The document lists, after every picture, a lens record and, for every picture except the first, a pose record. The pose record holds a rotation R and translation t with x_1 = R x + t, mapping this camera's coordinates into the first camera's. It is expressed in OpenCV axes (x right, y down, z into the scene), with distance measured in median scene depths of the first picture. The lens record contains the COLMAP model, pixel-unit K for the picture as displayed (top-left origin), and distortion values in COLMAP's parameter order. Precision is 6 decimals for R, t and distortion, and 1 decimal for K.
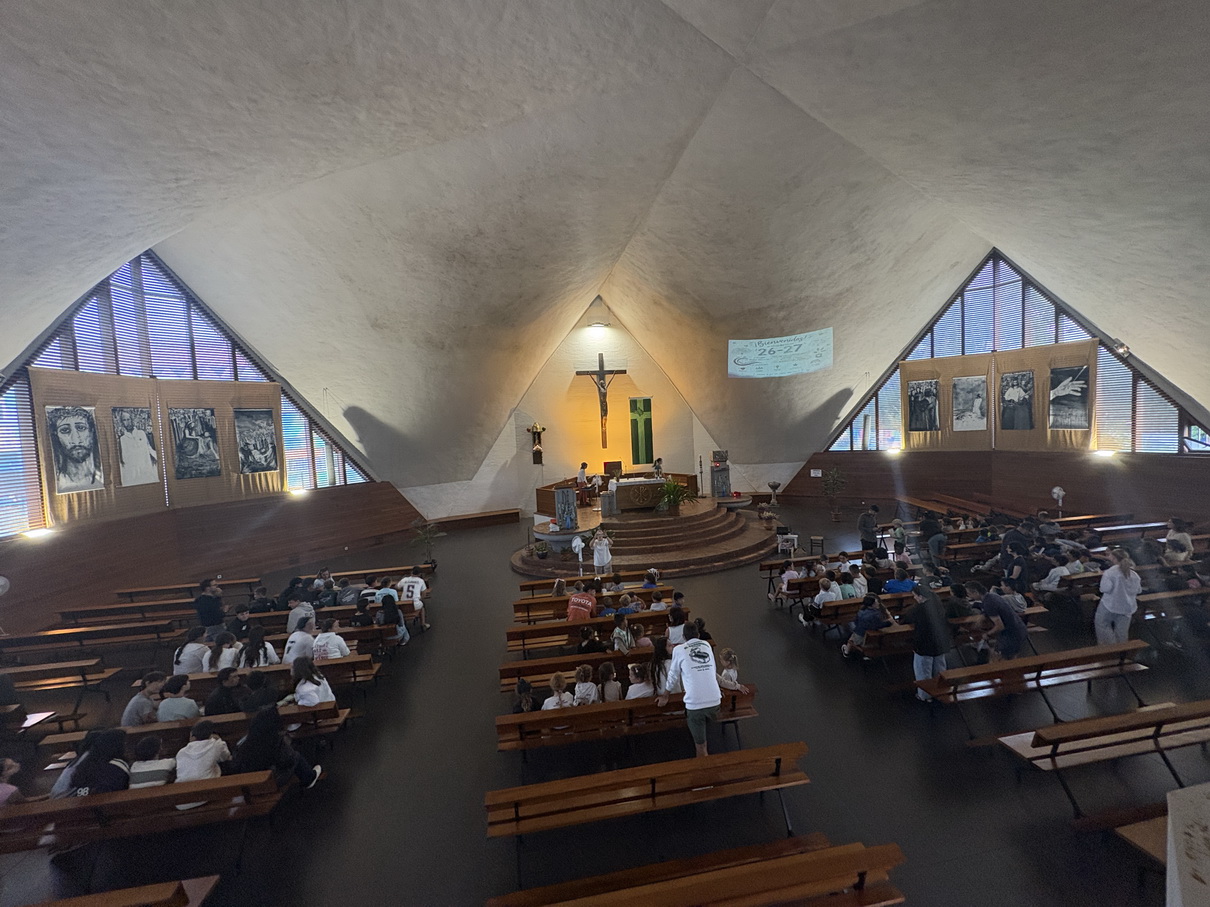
lens RADIAL K [[472.0, 0, 606.1], [0, 472.0, 451.8], [0, 0, 1]] dist [0.000365, 0.000403]
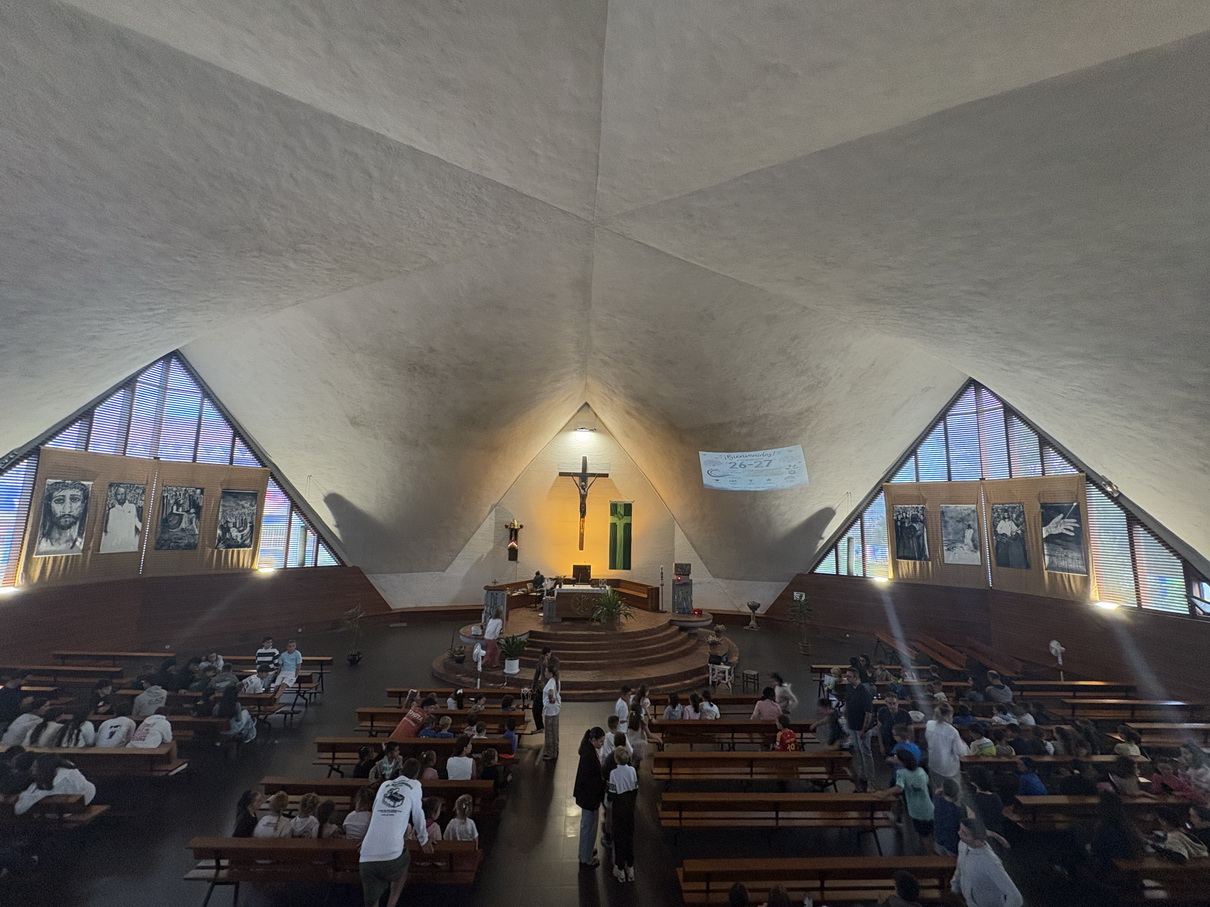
lens RADIAL K [[472.0, 0, 605.0], [0, 472.0, 454.6], [0, 0, 1]] dist [0.000365, 0.000403]
pose [[0.990402, 0.055350, -0.126654, 0.231873], [-0.078795, 0.978937, -0.188344, -0.031009], [0.113561, 0.196516, 0.973902, -0.000982]]
